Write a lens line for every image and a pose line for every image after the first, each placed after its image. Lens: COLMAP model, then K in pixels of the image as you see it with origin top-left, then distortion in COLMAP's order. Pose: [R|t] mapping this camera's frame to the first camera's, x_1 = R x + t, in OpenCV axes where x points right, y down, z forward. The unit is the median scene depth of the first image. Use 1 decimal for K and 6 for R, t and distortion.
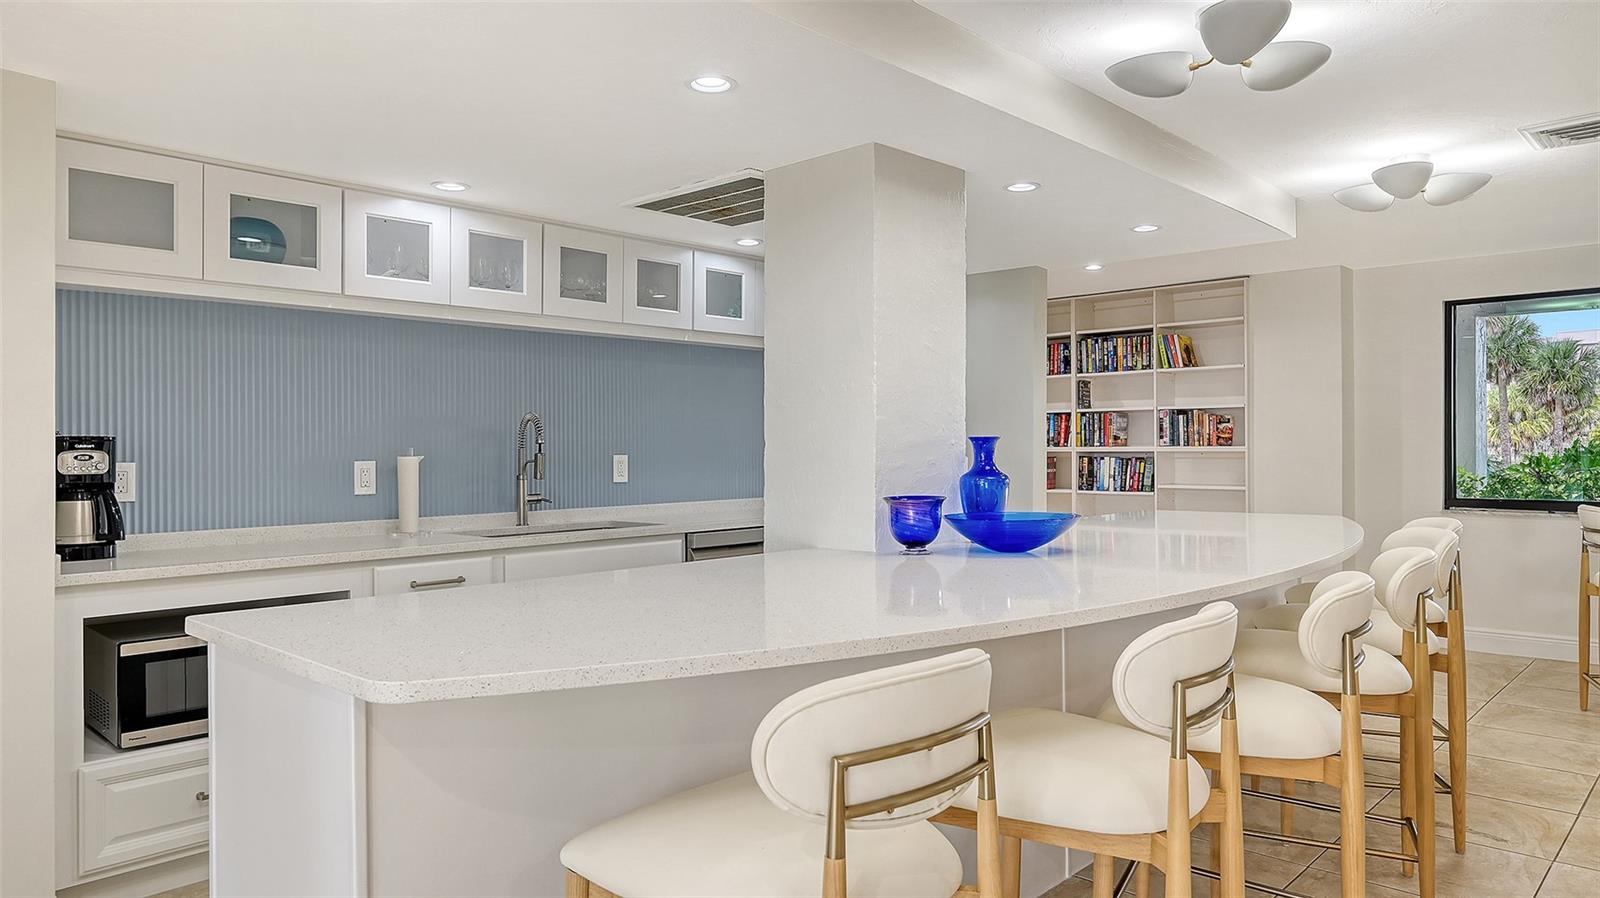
lens RADIAL K [[1029.9, 0, 800.0], [0, 1029.9, 449.0], [0, 0, 1]] dist [-0.001773, -0.000299]
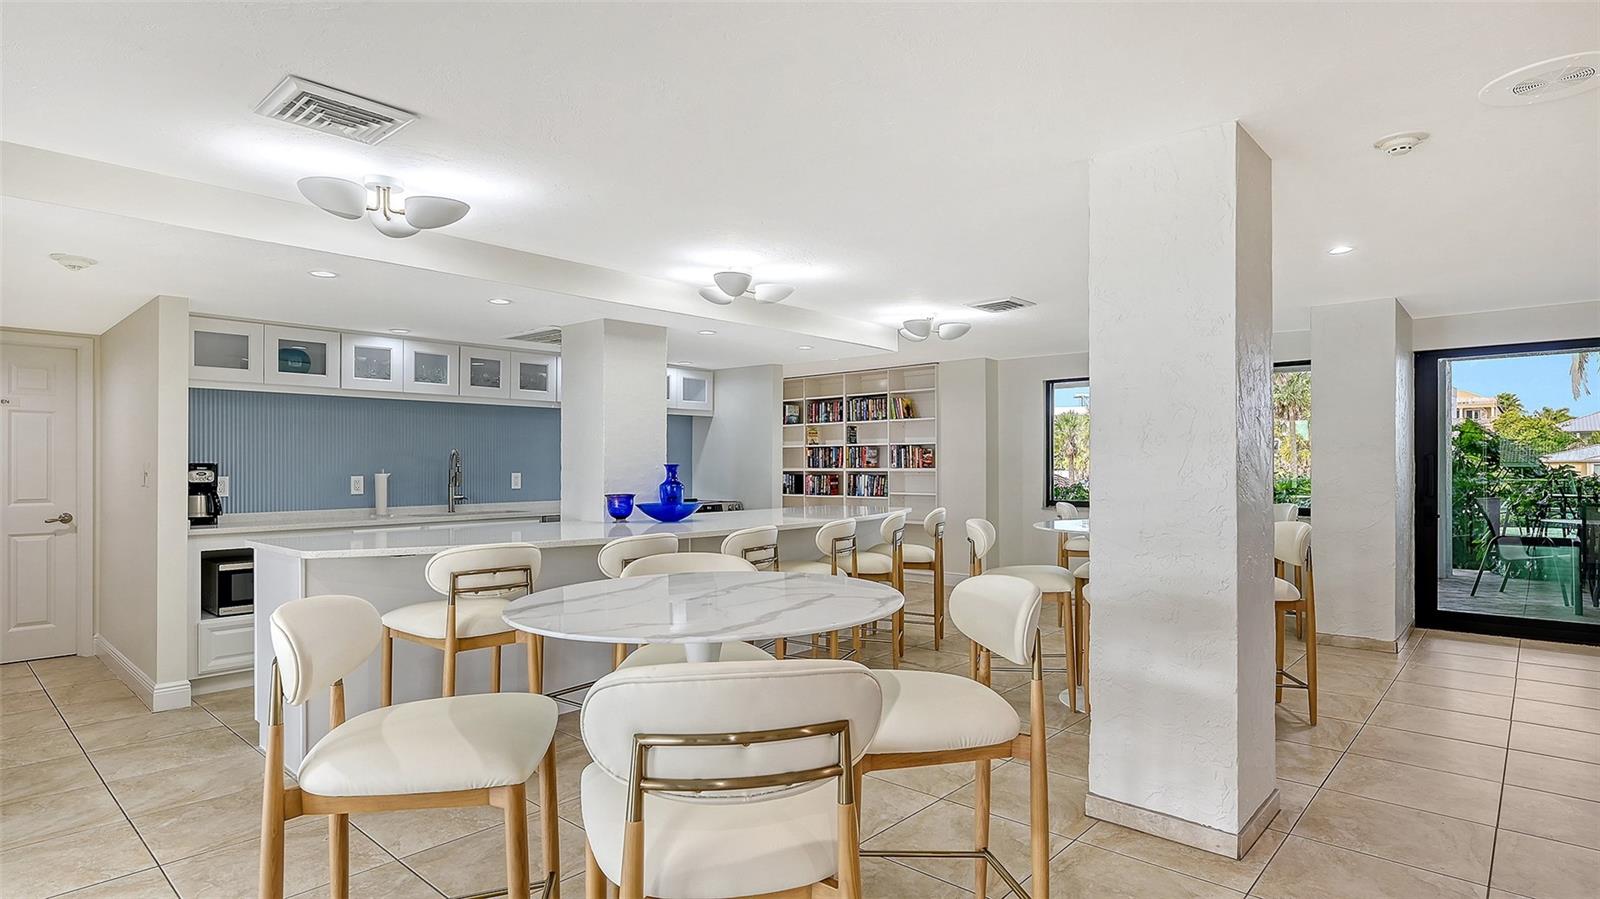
lens RADIAL K [[818.6, 0, 804.4], [0, 818.6, 462.9], [0, 0, 1]] dist [-0.001772, -0.000695]
pose [[0.999501, 0.003255, 0.031412, 0.331961], [-0.003083, 0.999980, -0.005518, -0.006276], [-0.031429, 0.005418, 0.999491, -0.488320]]
